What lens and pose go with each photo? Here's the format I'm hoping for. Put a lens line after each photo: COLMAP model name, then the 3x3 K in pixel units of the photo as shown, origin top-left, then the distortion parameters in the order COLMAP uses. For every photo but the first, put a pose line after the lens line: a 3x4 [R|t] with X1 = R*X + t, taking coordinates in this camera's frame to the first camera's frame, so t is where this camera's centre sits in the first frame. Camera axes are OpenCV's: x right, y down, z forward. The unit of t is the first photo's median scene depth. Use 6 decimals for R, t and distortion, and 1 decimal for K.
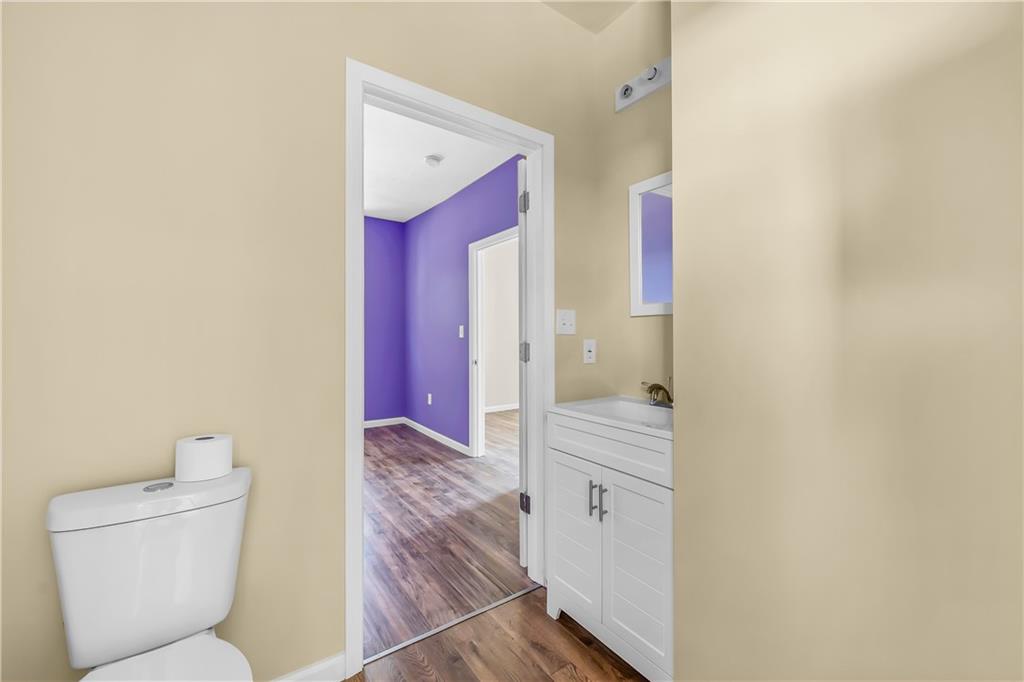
lens RADIAL K [[408.6, 0, 512.0], [0, 408.6, 341.0], [0, 0, 1]] dist [-0.003106, -0.000159]
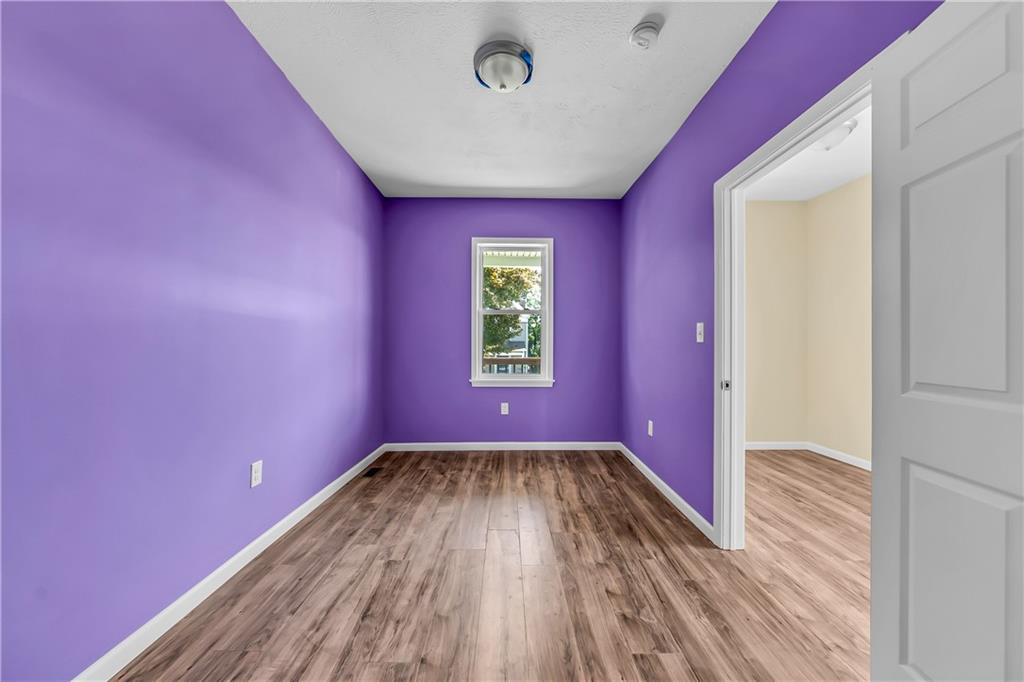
lens RADIAL K [[360.1, 0, 513.3], [0, 360.1, 341.7], [0, 0, 1]] dist [-0.005485, 0.001283]
pose [[0.821332, 0.000981, -0.570450, -0.048783], [-0.008982, 0.999897, -0.011212, -0.000384], [0.570380, 0.014333, 0.821256, 0.421956]]
